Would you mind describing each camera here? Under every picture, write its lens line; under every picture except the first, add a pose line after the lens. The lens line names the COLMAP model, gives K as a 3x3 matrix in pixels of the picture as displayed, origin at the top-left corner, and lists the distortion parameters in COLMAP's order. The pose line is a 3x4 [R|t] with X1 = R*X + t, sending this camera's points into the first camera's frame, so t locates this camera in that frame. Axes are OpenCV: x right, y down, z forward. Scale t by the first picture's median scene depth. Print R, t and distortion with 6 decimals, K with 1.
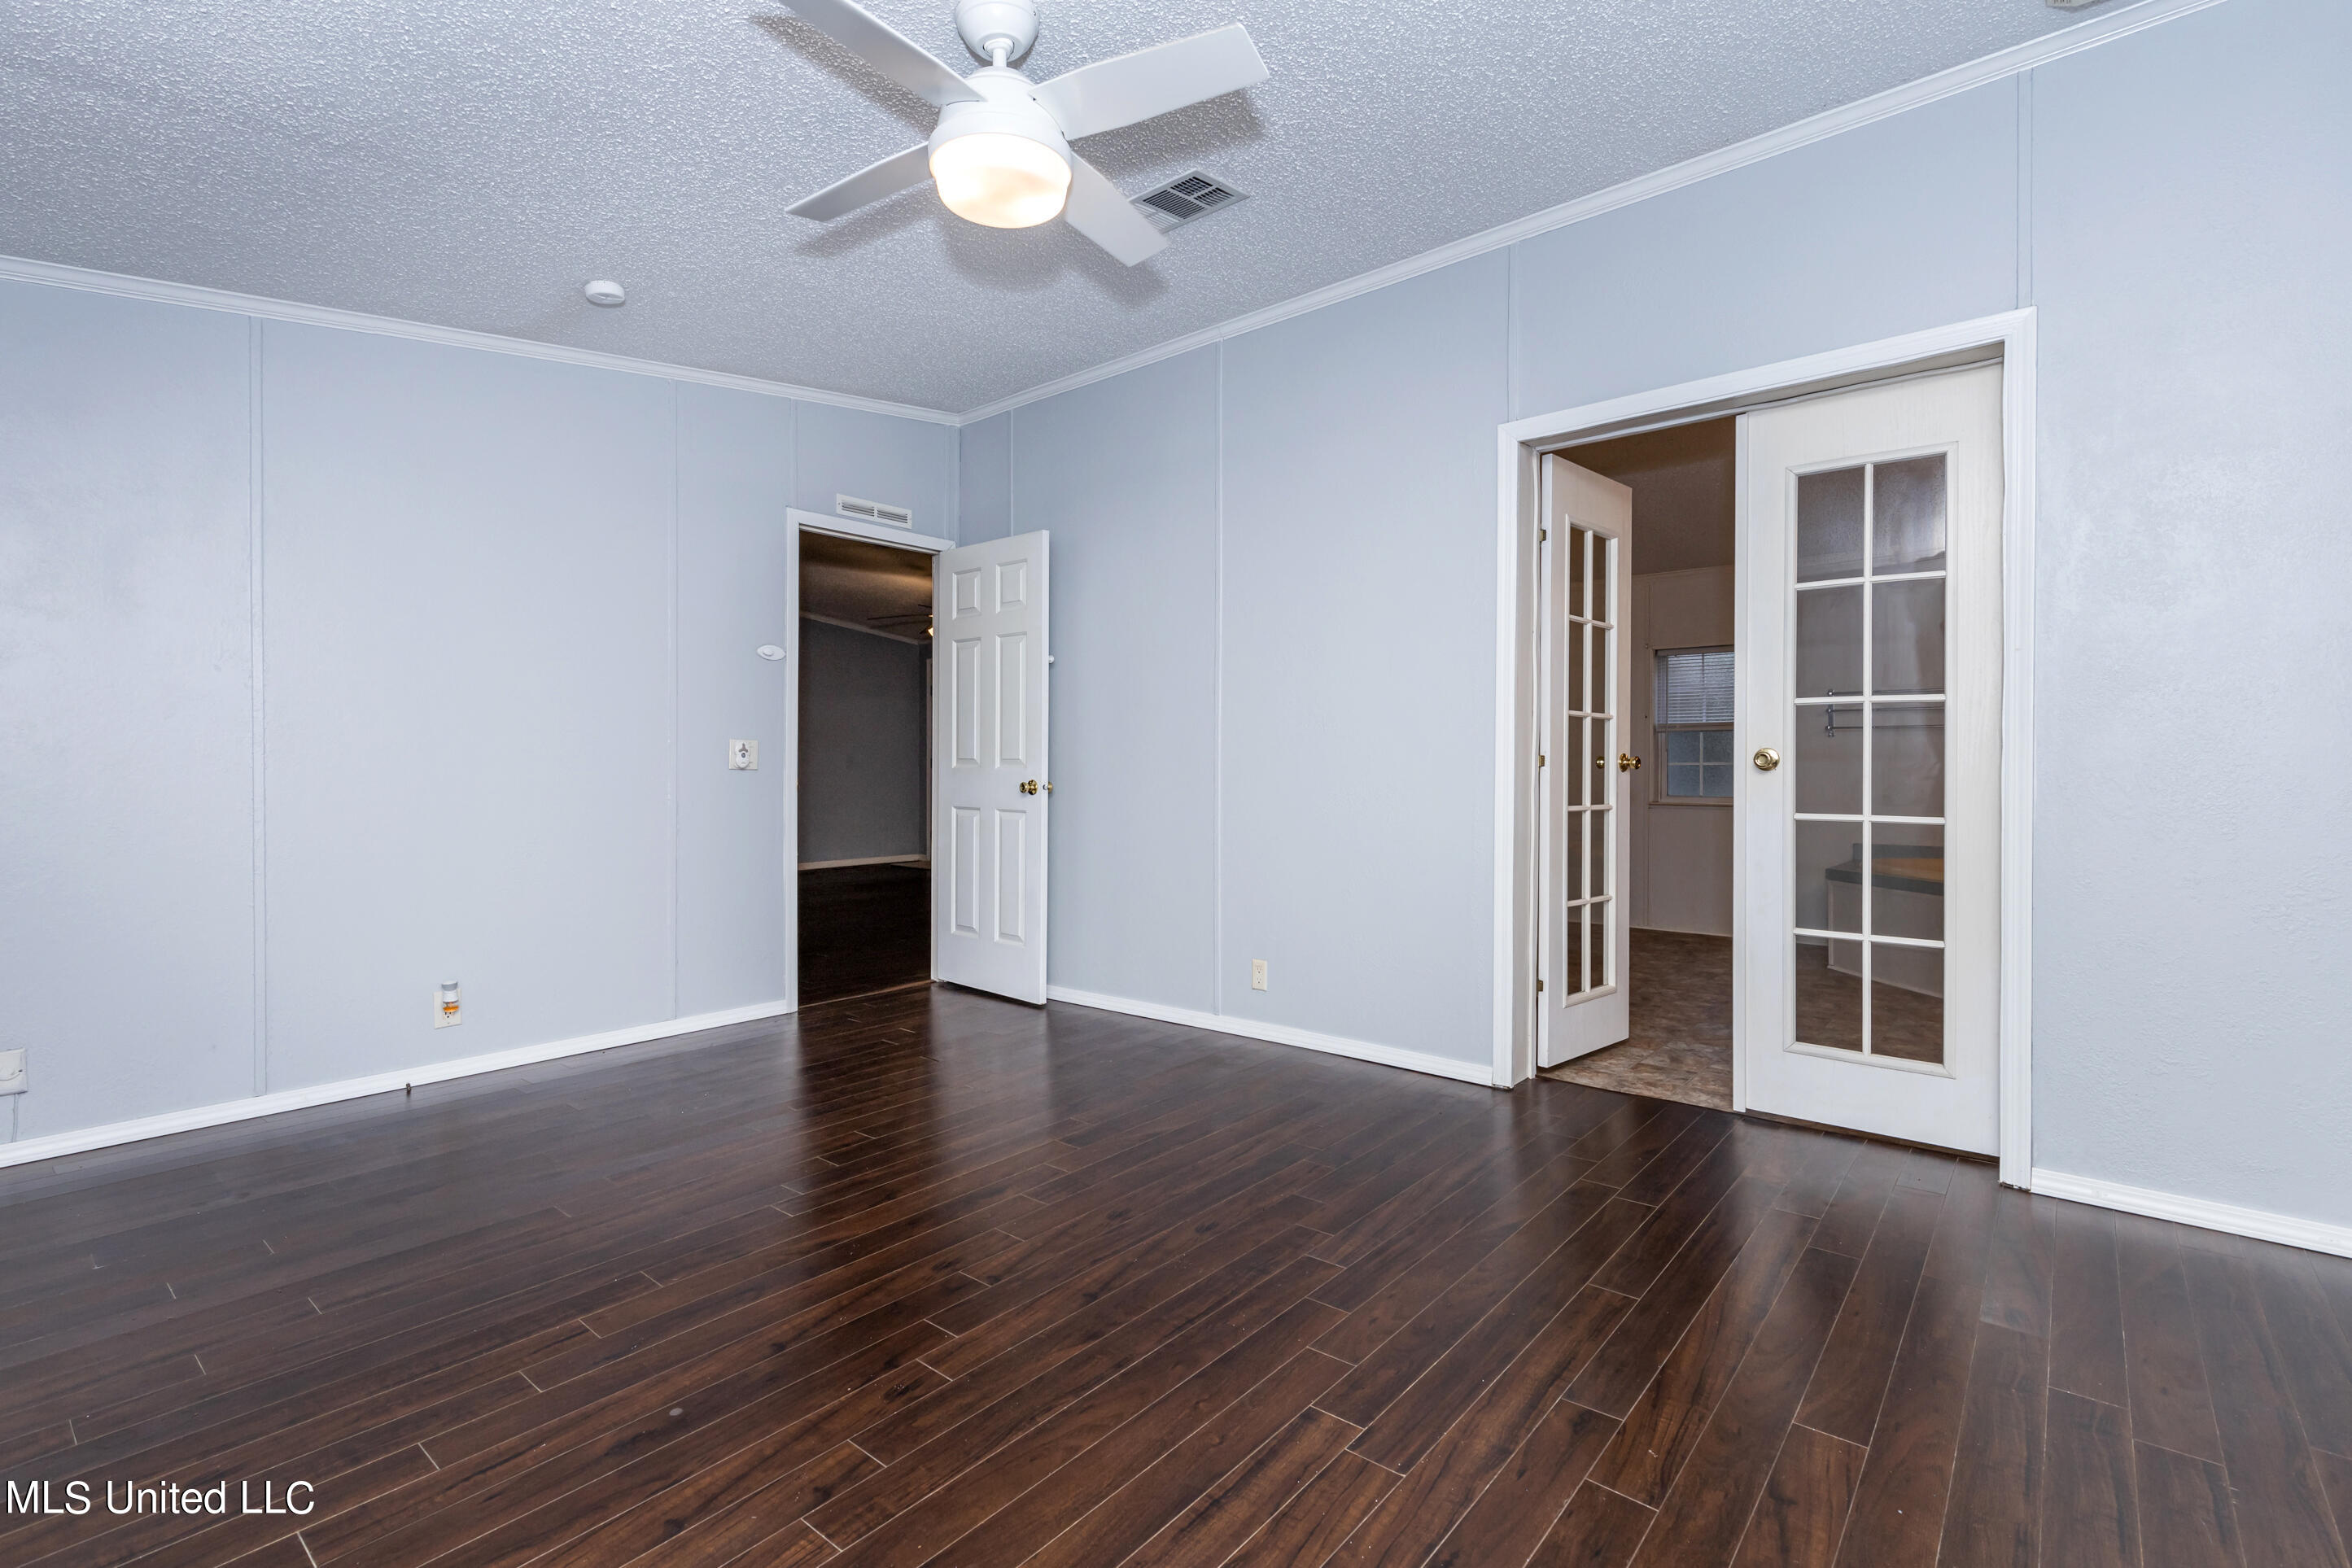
lens RADIAL K [[1101.2, 0, 1178.2], [0, 1101.2, 783.3], [0, 0, 1]] dist [0.004571, -0.000456]
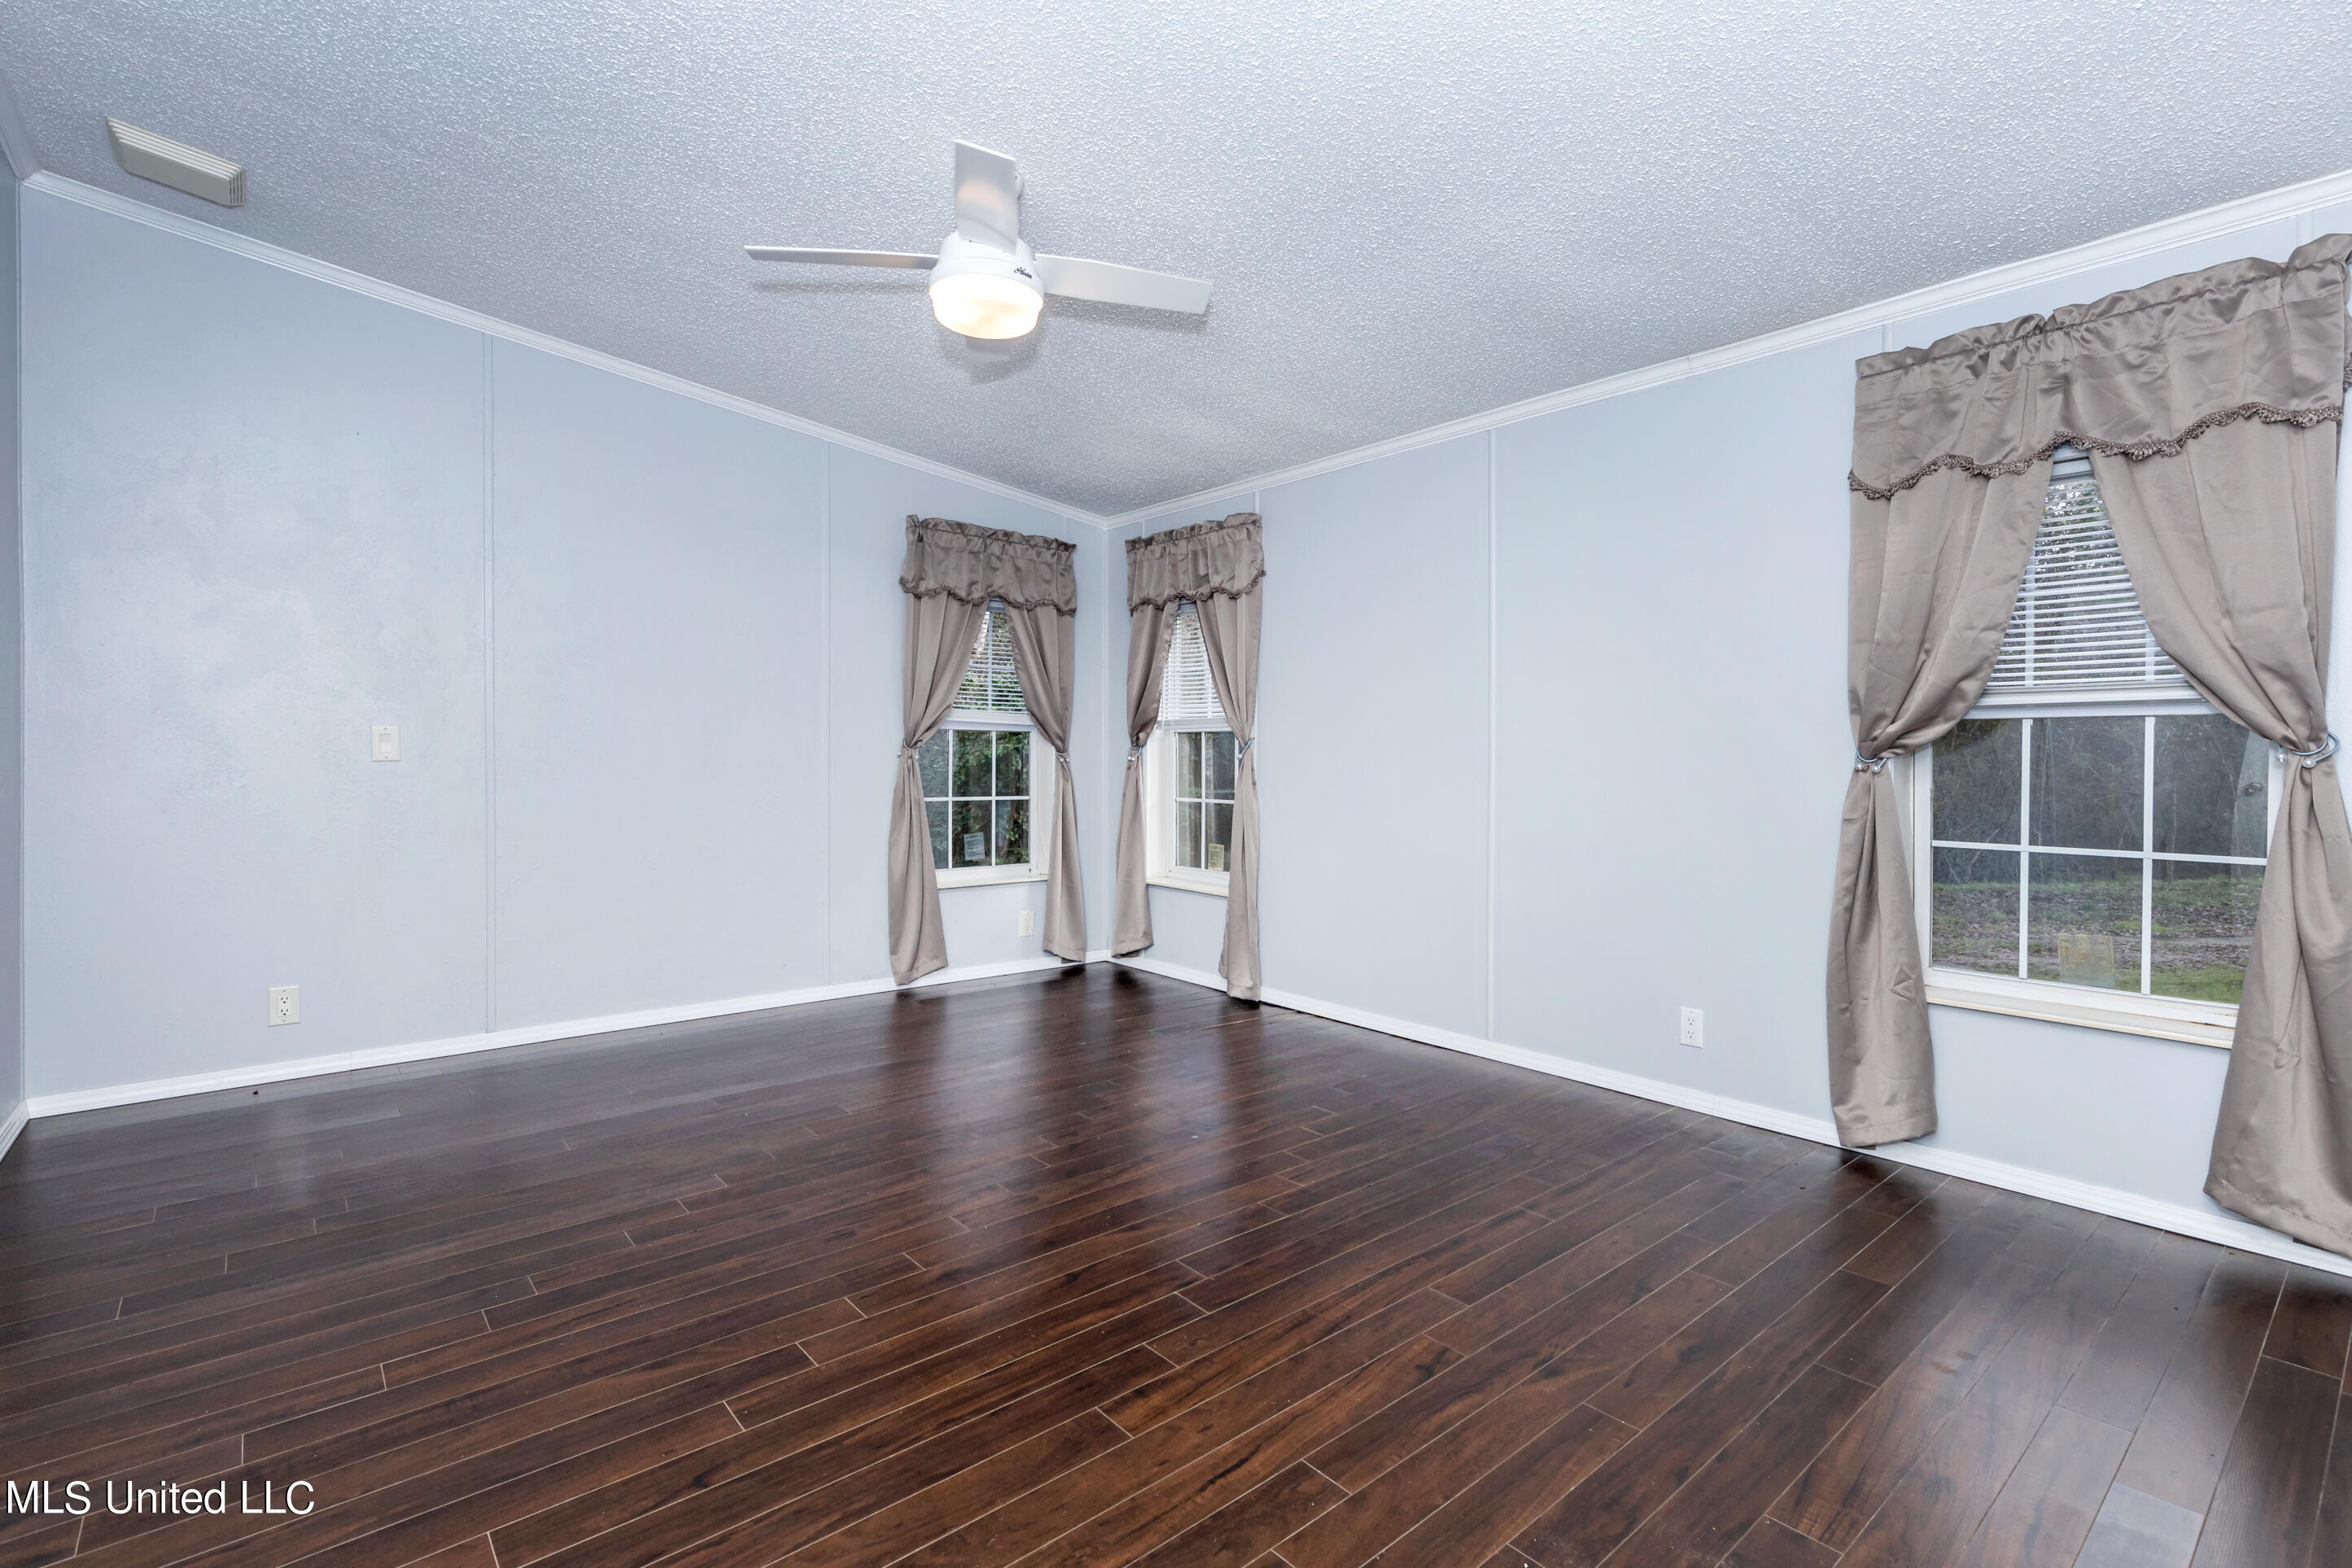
lens RADIAL K [[1101.2, 0, 1177.2], [0, 1101.2, 762.8], [0, 0, 1]] dist [0.004571, -0.000456]
pose [[-0.985887, -0.001039, 0.167408, -0.540972], [0.003235, 0.999676, 0.025258, -0.046968], [-0.167380, 0.025443, -0.985564, 2.033009]]
